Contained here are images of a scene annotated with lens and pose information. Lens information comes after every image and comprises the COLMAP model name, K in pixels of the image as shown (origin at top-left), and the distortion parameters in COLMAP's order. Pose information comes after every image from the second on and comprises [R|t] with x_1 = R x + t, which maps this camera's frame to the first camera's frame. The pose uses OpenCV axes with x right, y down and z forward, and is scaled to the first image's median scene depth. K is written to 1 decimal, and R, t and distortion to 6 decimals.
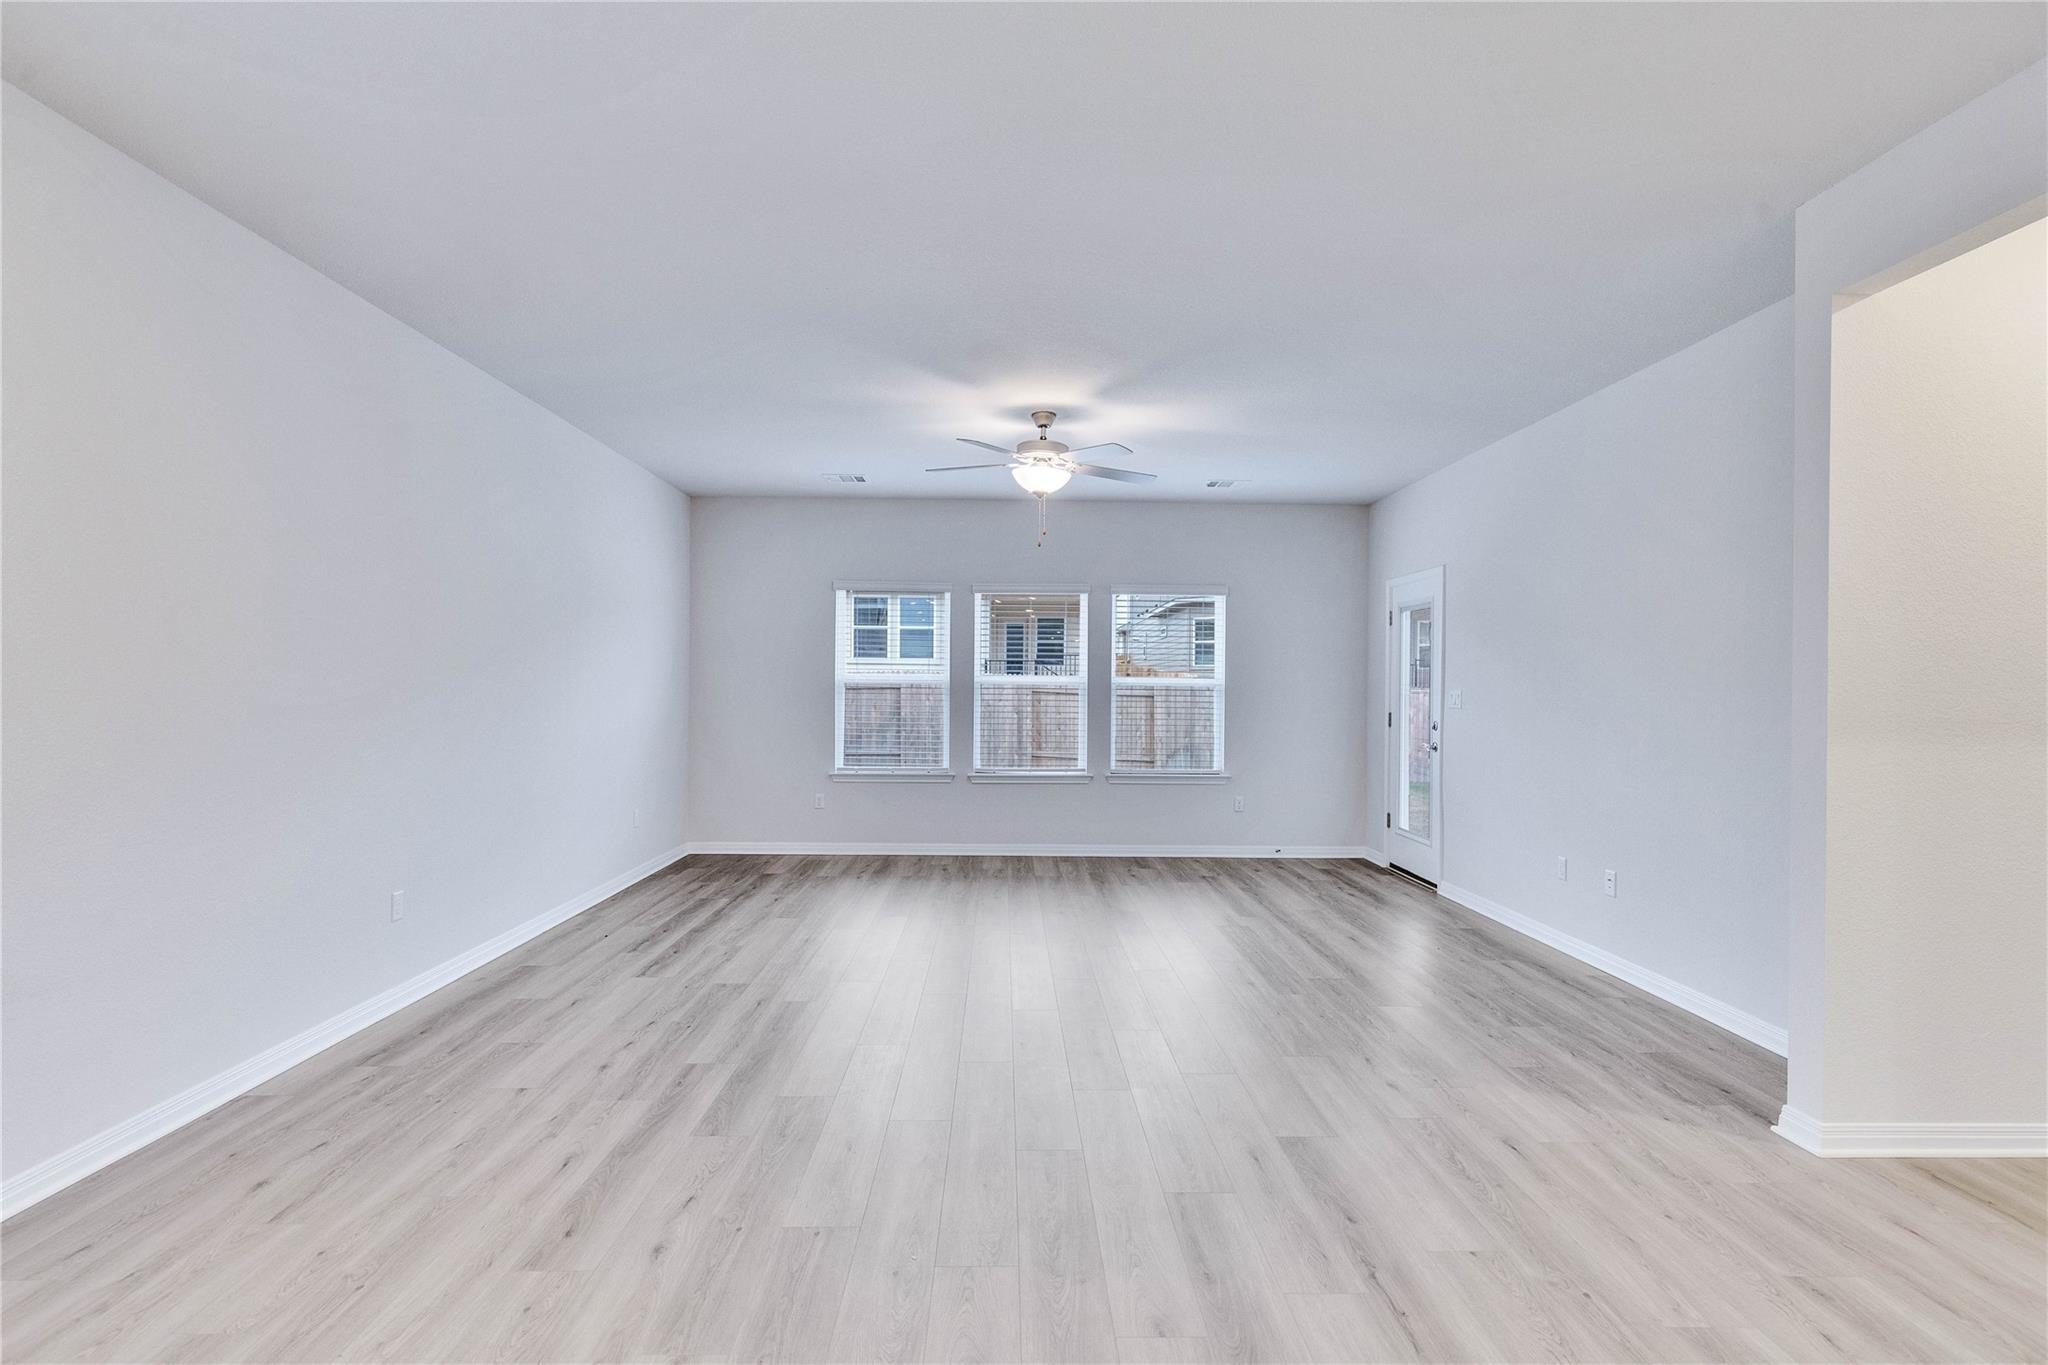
lens RADIAL K [[988.2, 0, 1026.2], [0, 988.2, 693.0], [0, 0, 1]] dist [0.009127, -0.002254]
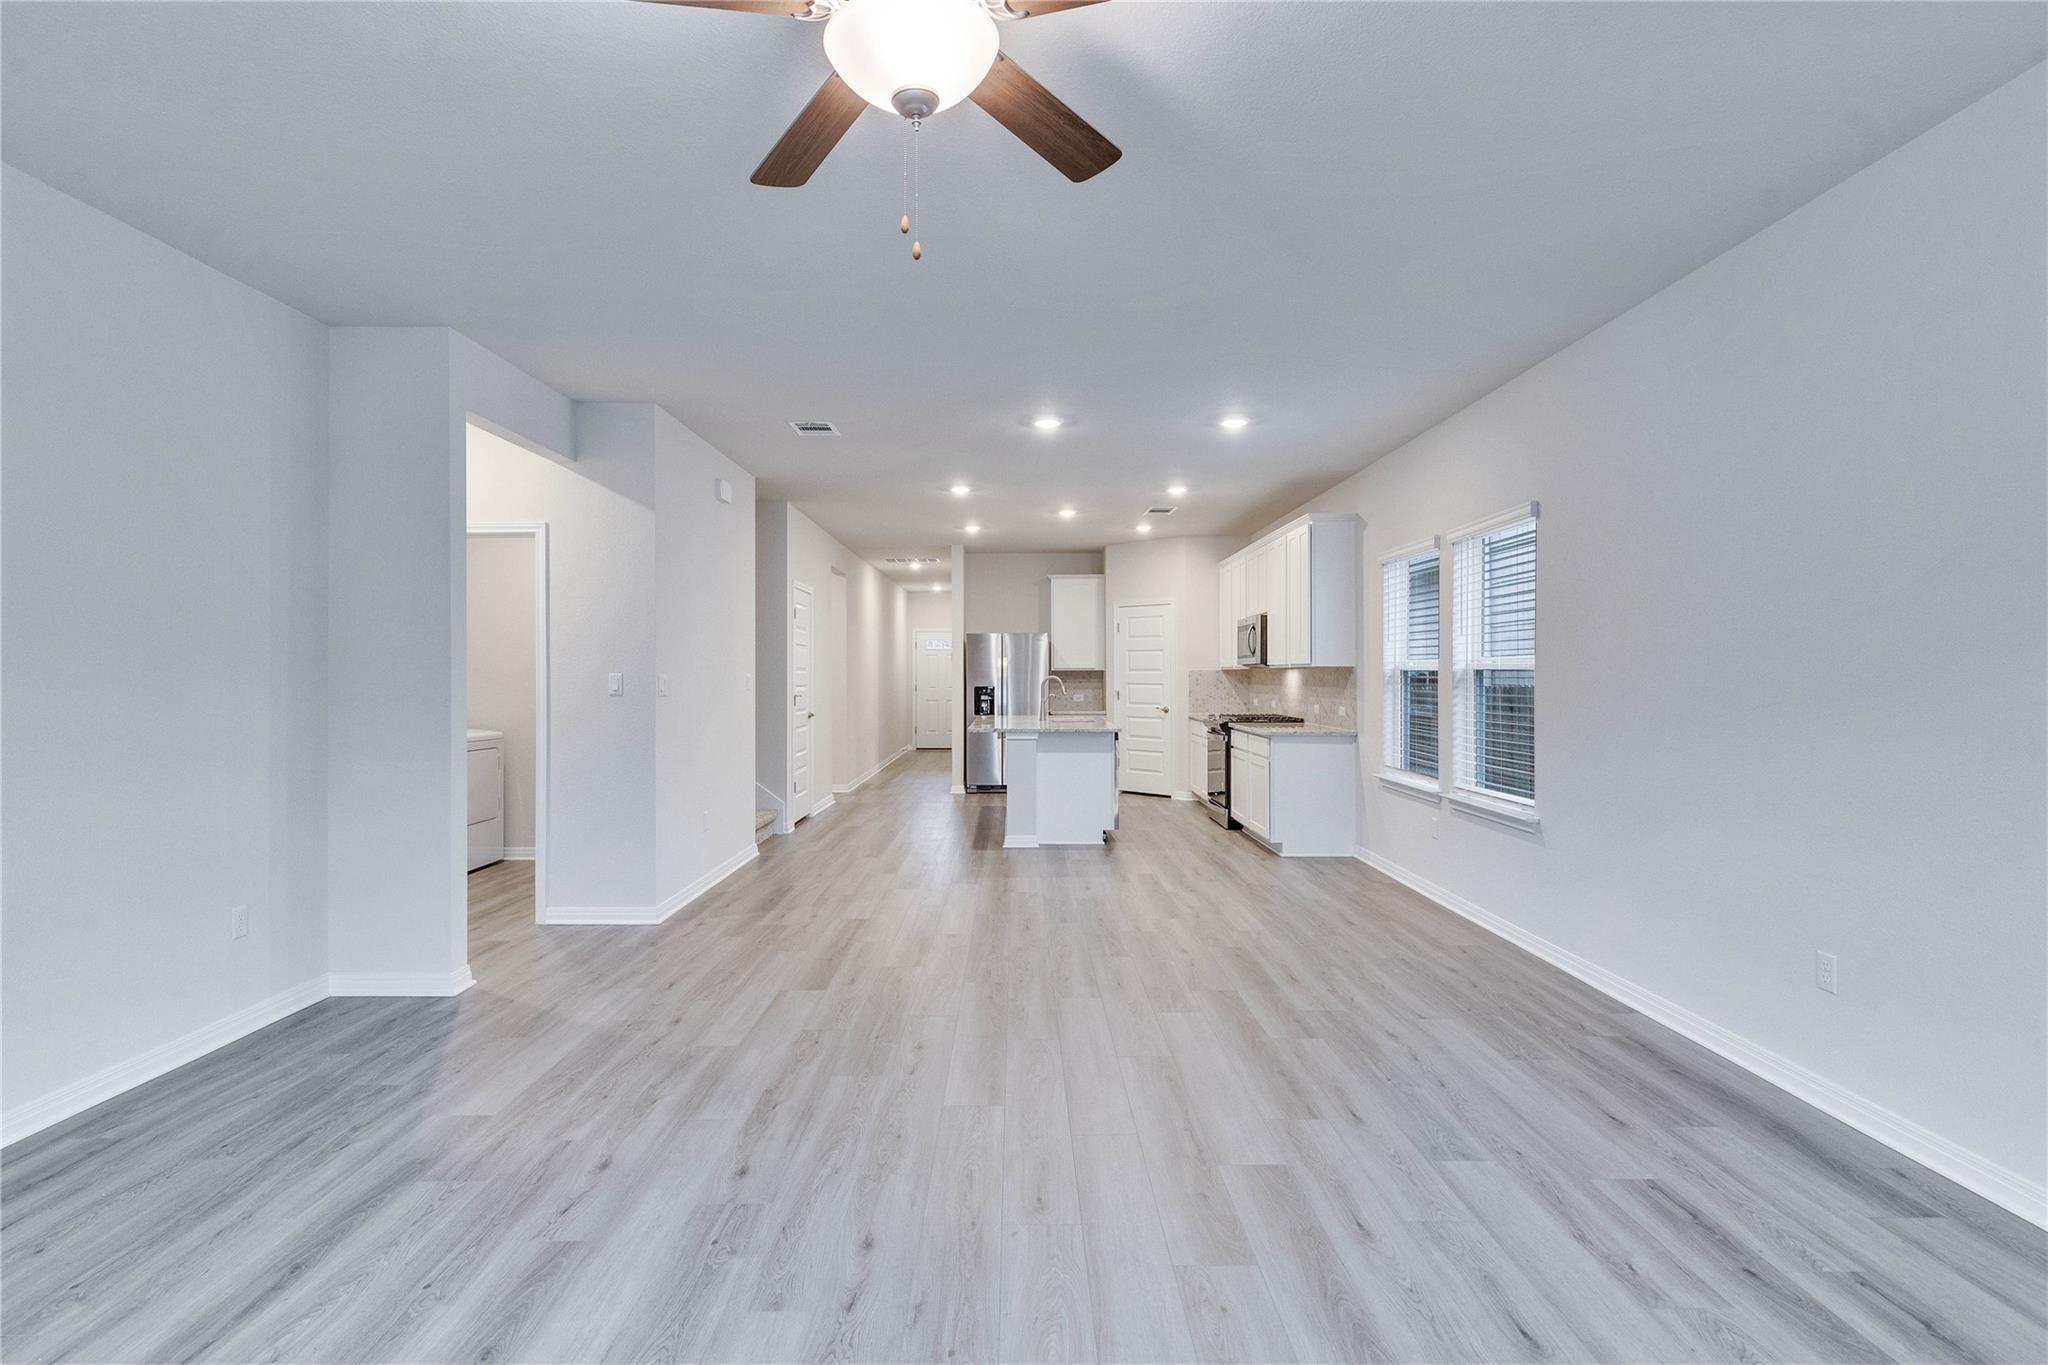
lens RADIAL K [[988.2, 0, 1017.1], [0, 988.2, 682.7], [0, 0, 1]] dist [0.009127, -0.002254]
pose [[-0.999679, -0.005291, 0.024786, -0.038267], [-0.005017, 0.999926, 0.011110, -0.007427], [-0.024843, 0.010982, -0.999631, 1.613725]]
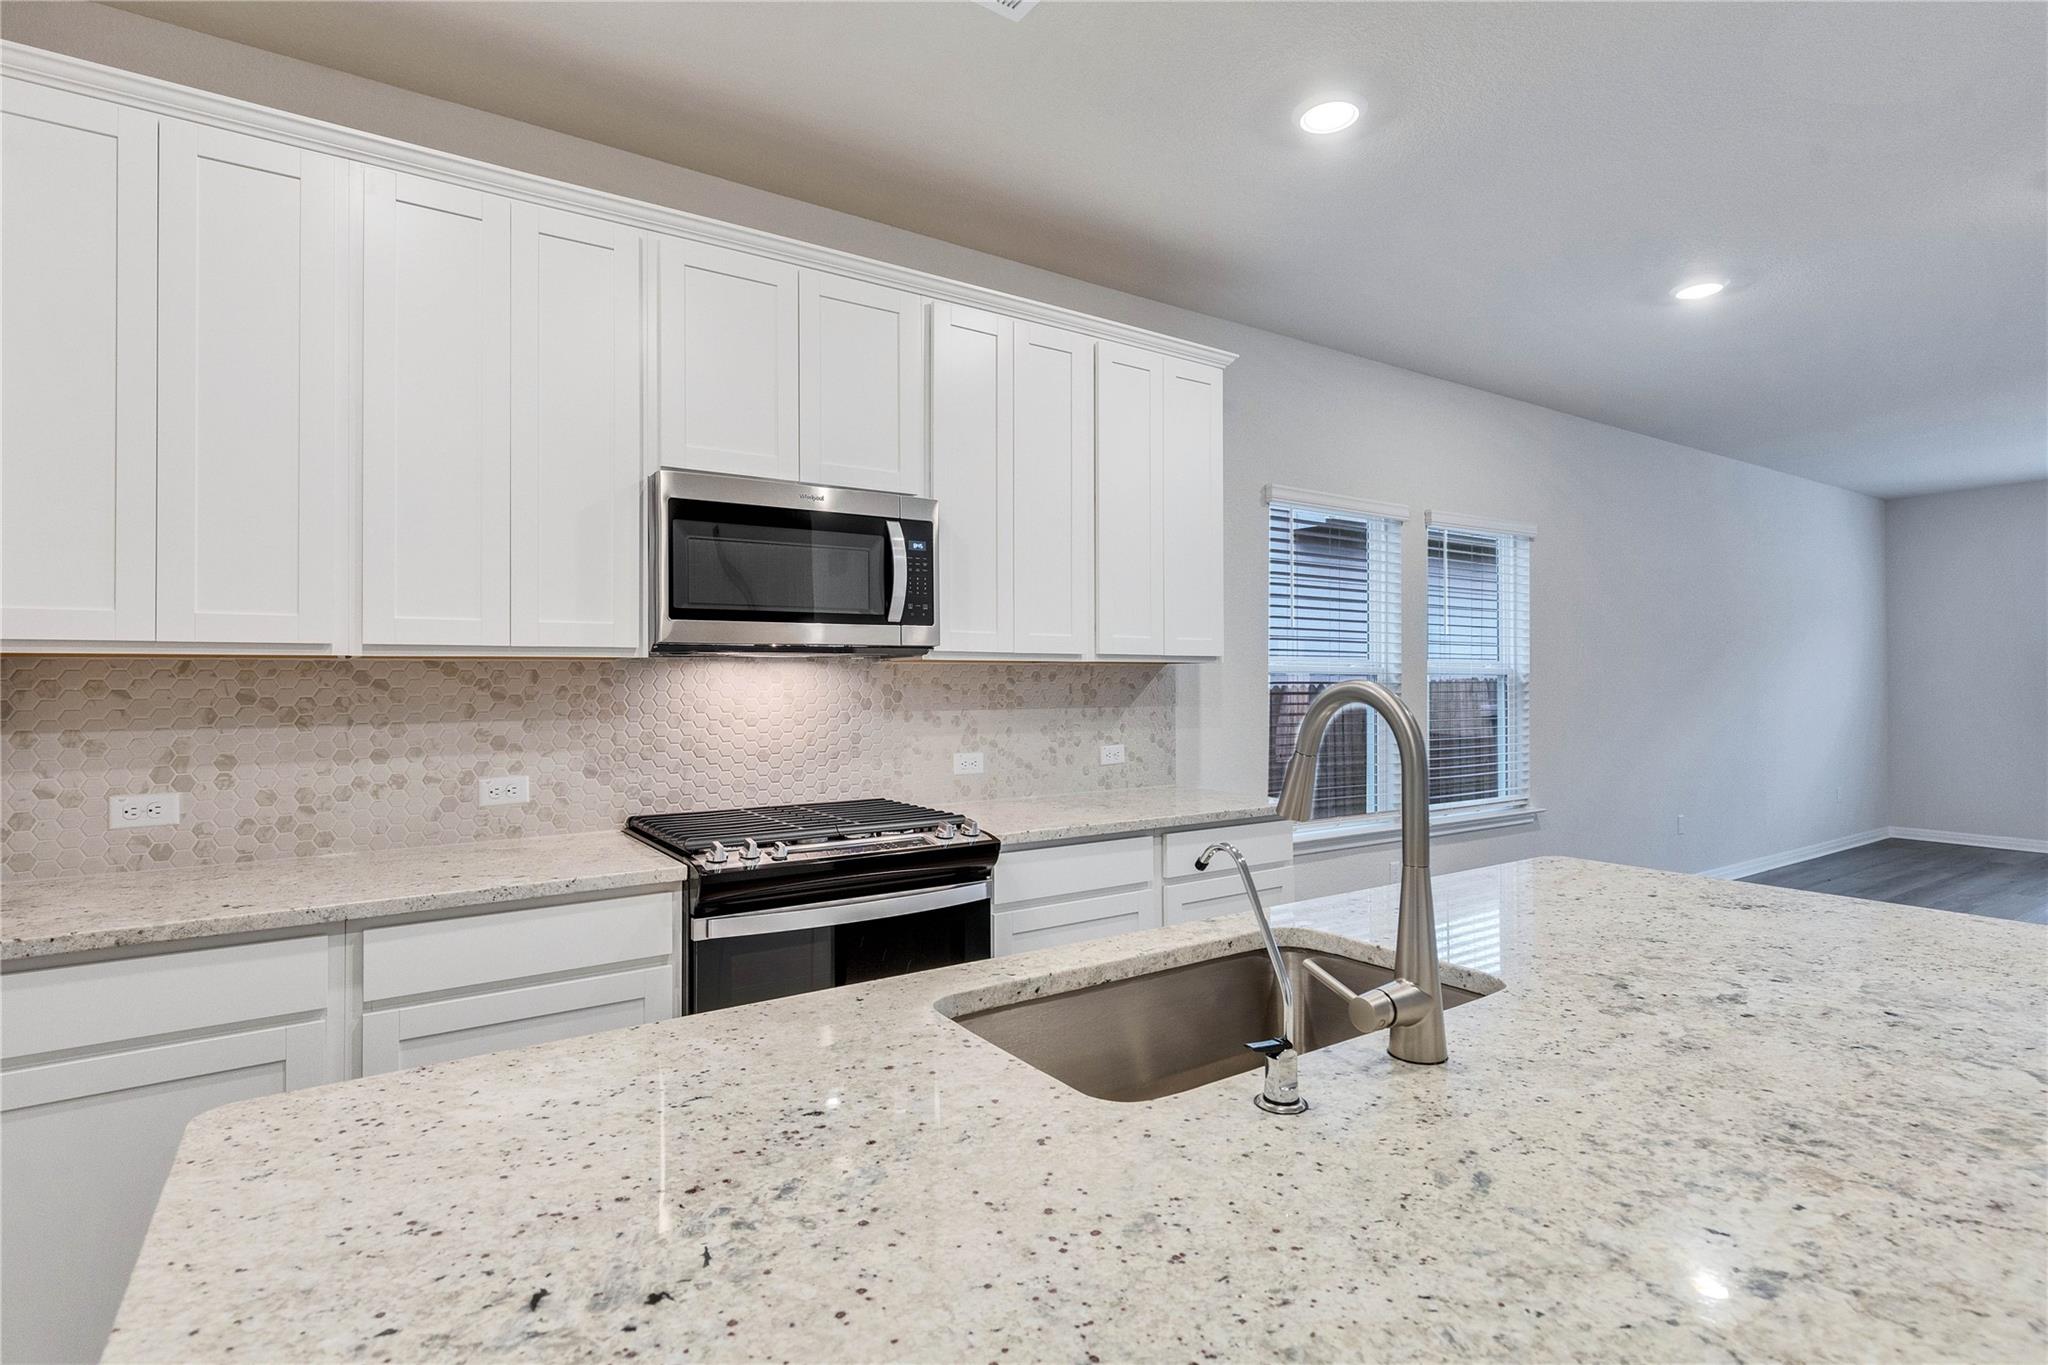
lens RADIAL K [[988.2, 0, 1042.9], [0, 988.2, 667.6], [0, 0, 1]] dist [0.009127, -0.002254]
pose [[0.541790, -0.019415, -0.840290, 0.118660], [0.003251, 0.999774, -0.021004, 0.001465], [0.840508, 0.008648, 0.541731, -0.631661]]
